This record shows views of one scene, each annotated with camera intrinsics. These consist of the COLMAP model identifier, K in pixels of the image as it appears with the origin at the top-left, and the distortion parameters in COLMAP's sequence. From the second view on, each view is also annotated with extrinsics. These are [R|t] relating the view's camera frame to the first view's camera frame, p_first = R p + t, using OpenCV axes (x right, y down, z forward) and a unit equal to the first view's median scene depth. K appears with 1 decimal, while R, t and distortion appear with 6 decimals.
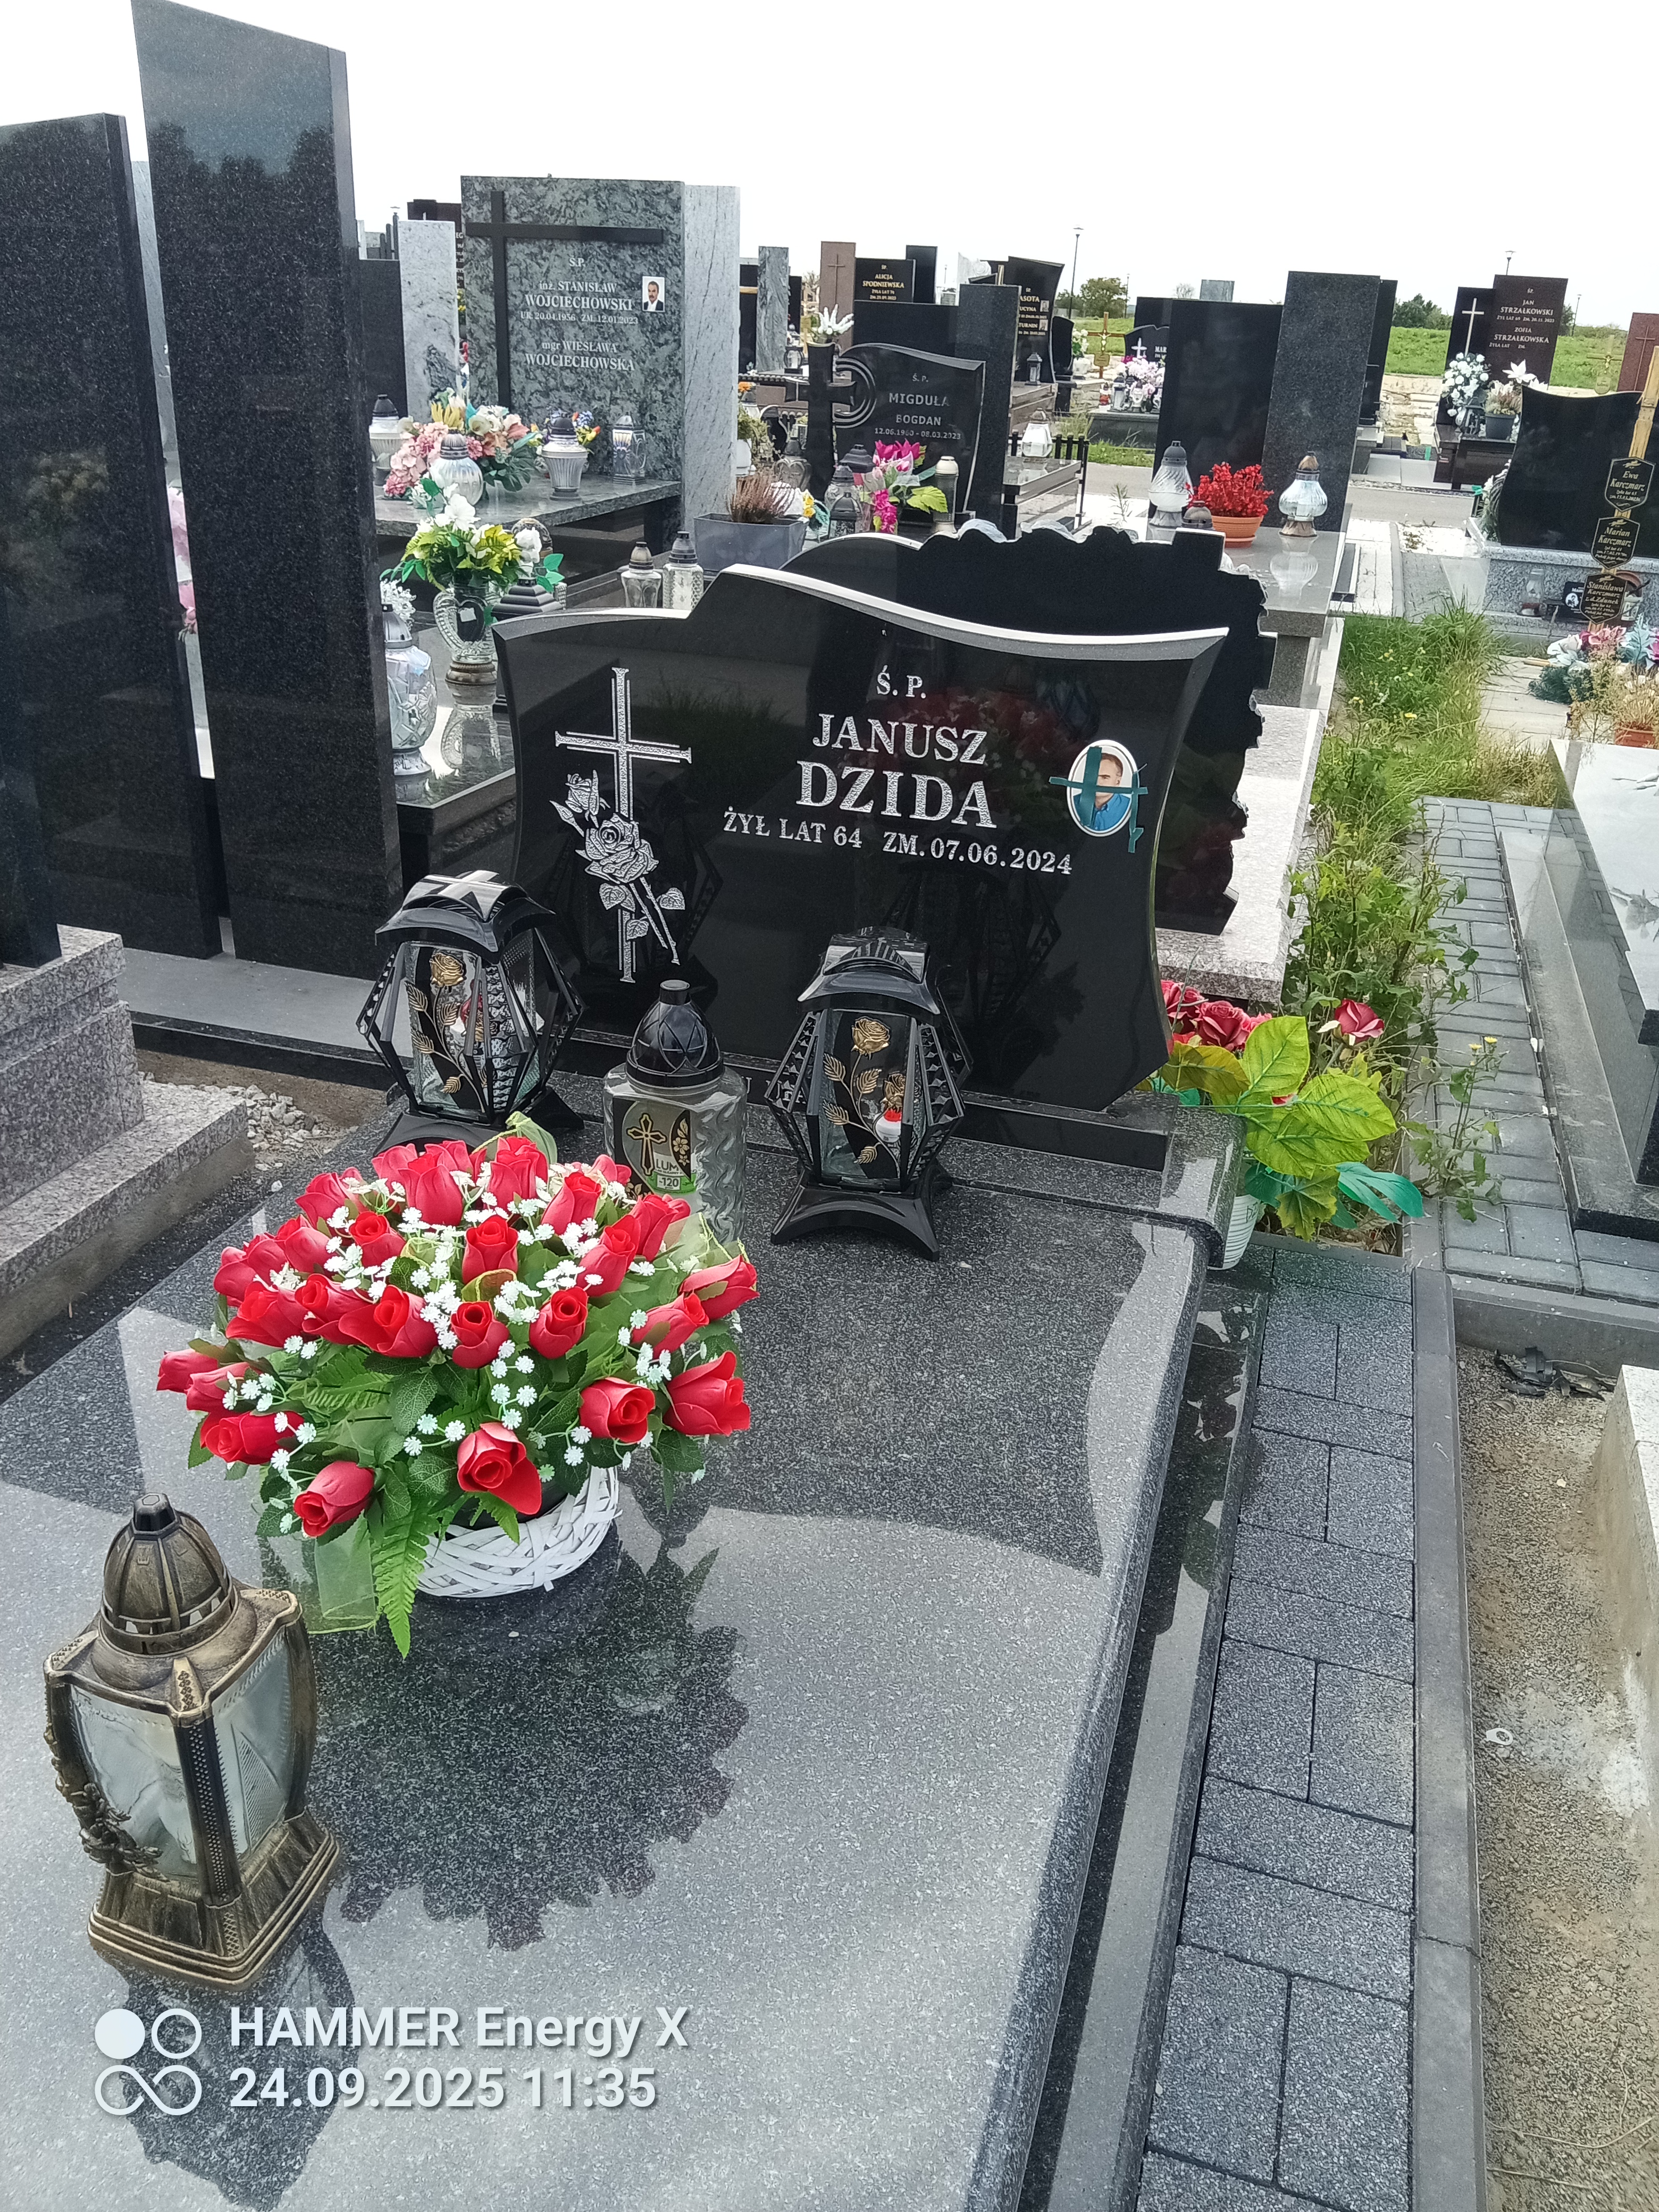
lens RADIAL K [[1760.9, 0, 809.3], [0, 1760.9, 1102.8], [0, 0, 1]] dist [0.079068, -0.148889]
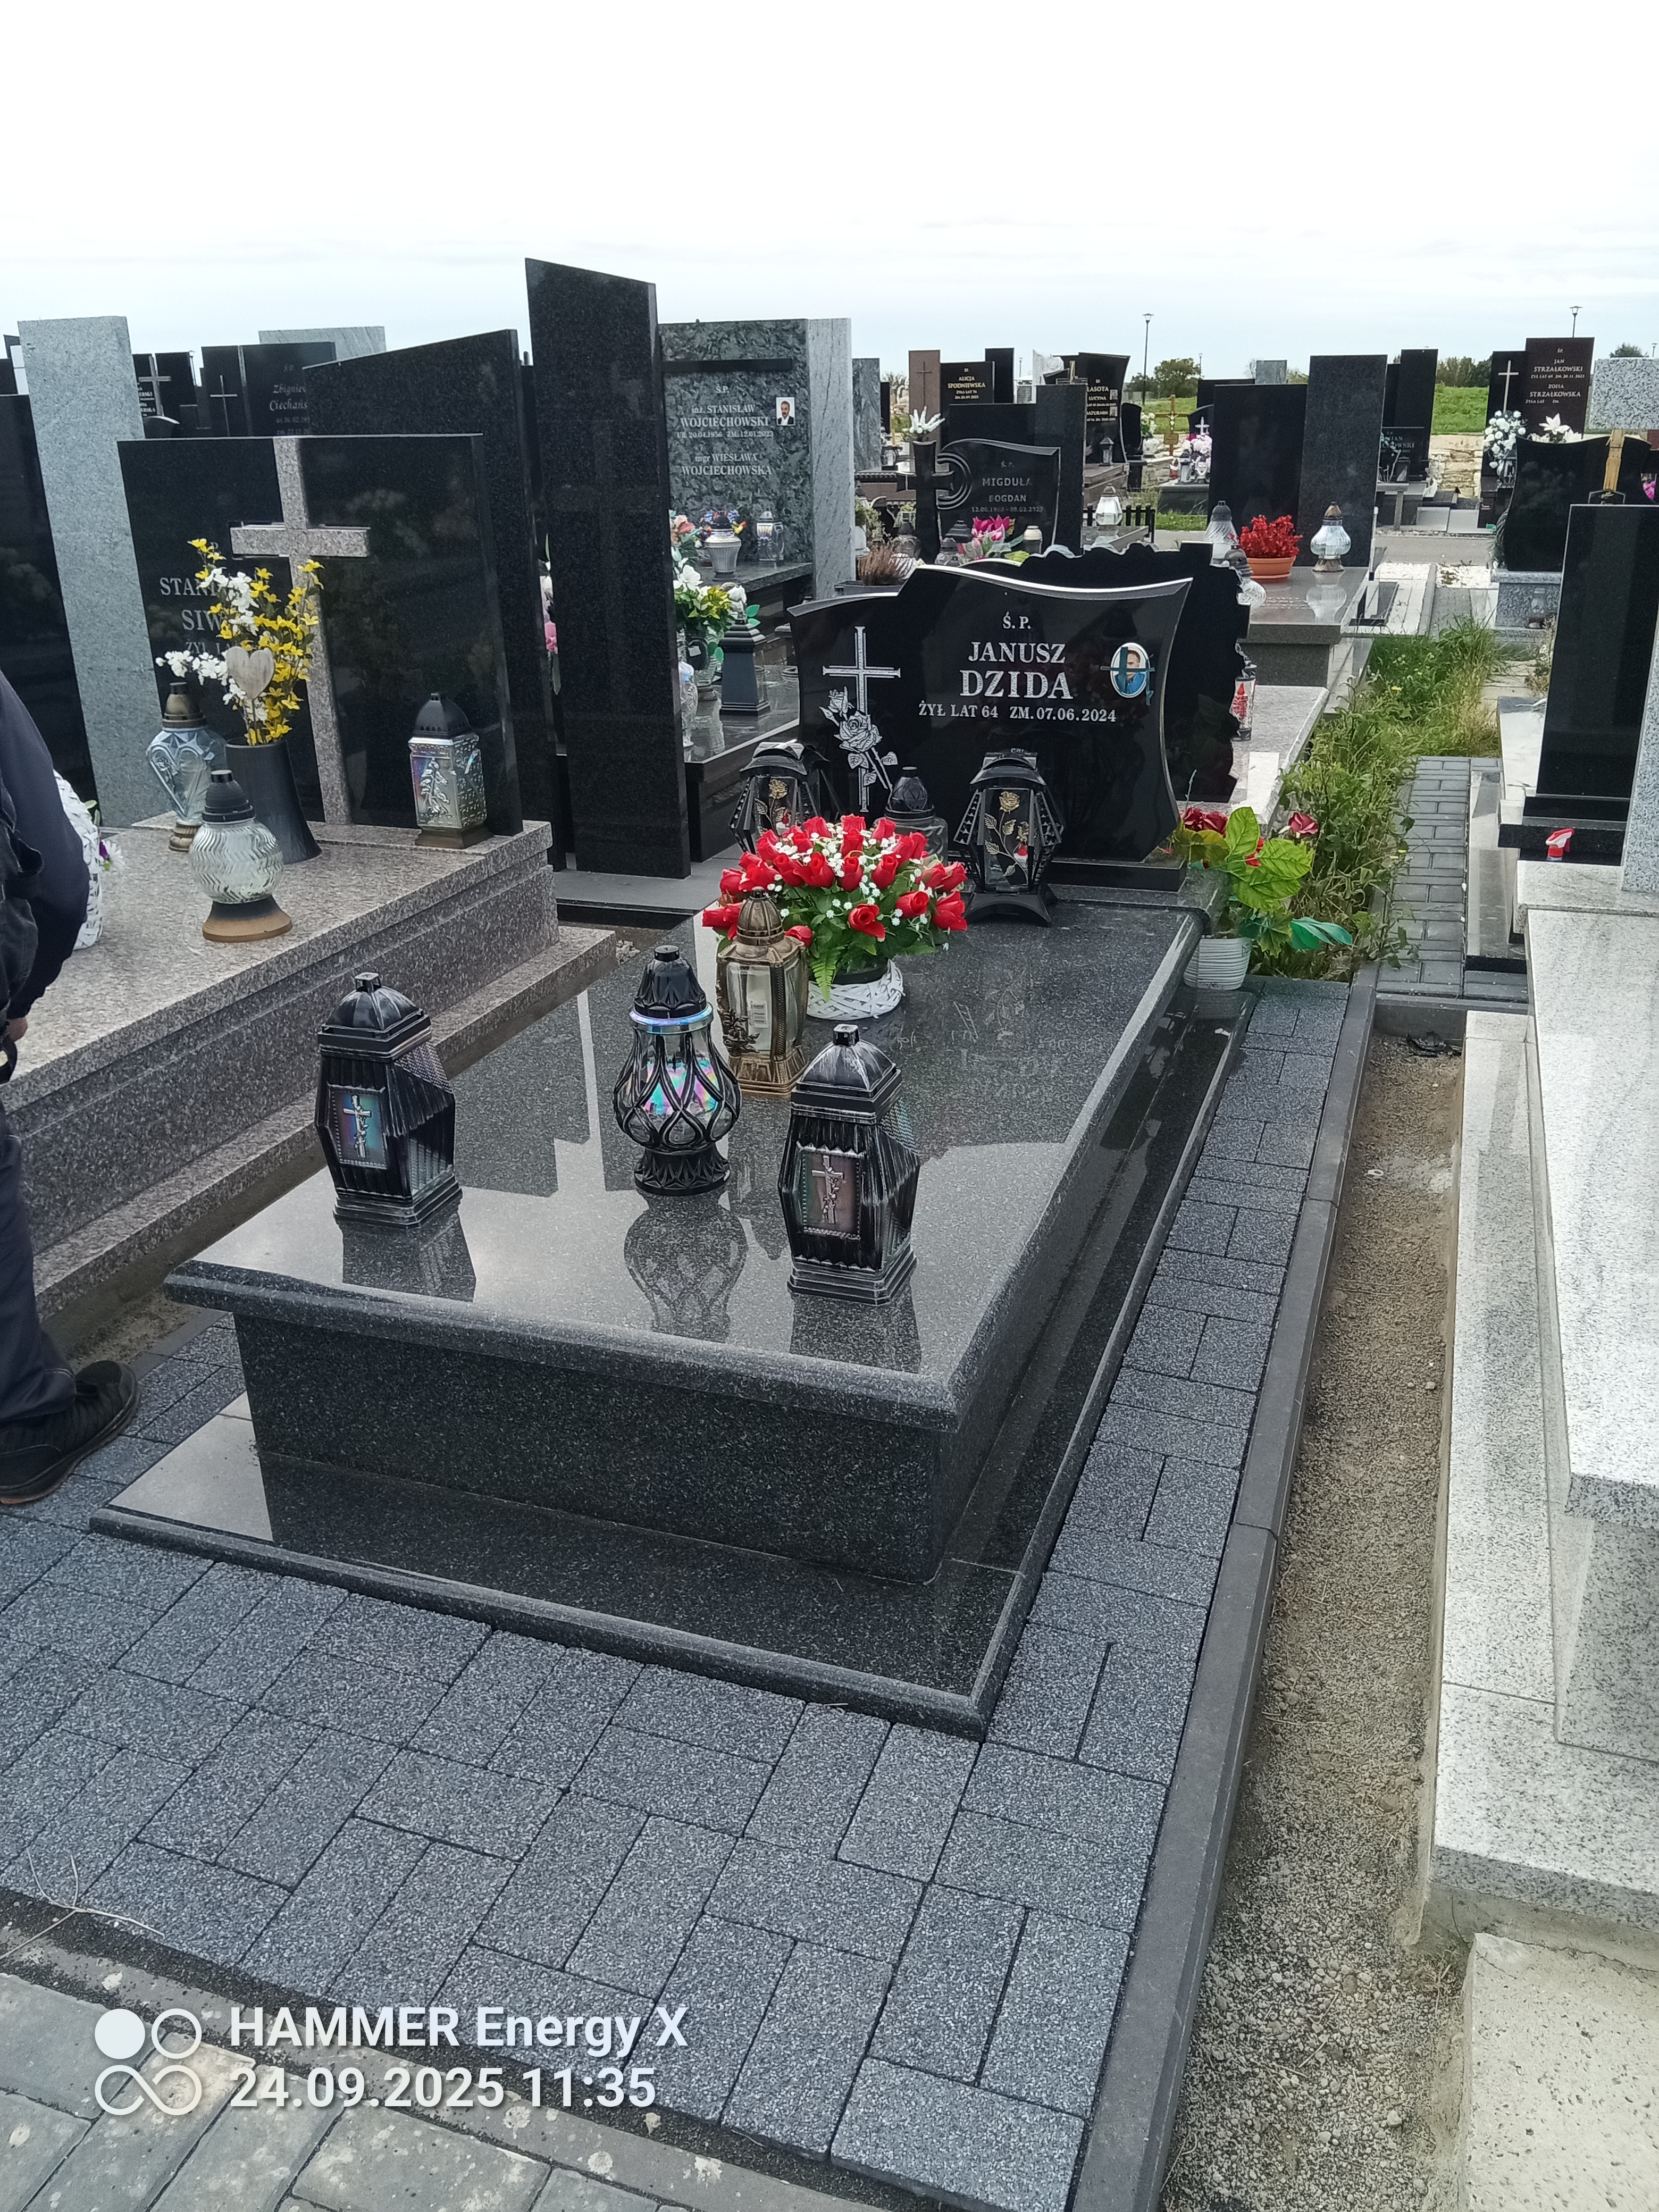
lens RADIAL K [[1719.3, 0, 829.5], [0, 1719.3, 1106.0], [0, 0, 1]] dist [0.118249, -0.219452]
pose [[0.997555, -0.045415, -0.053113, -0.015859], [0.043208, 0.998184, -0.041981, 0.076368], [0.054924, 0.039583, 0.997706, -0.180608]]
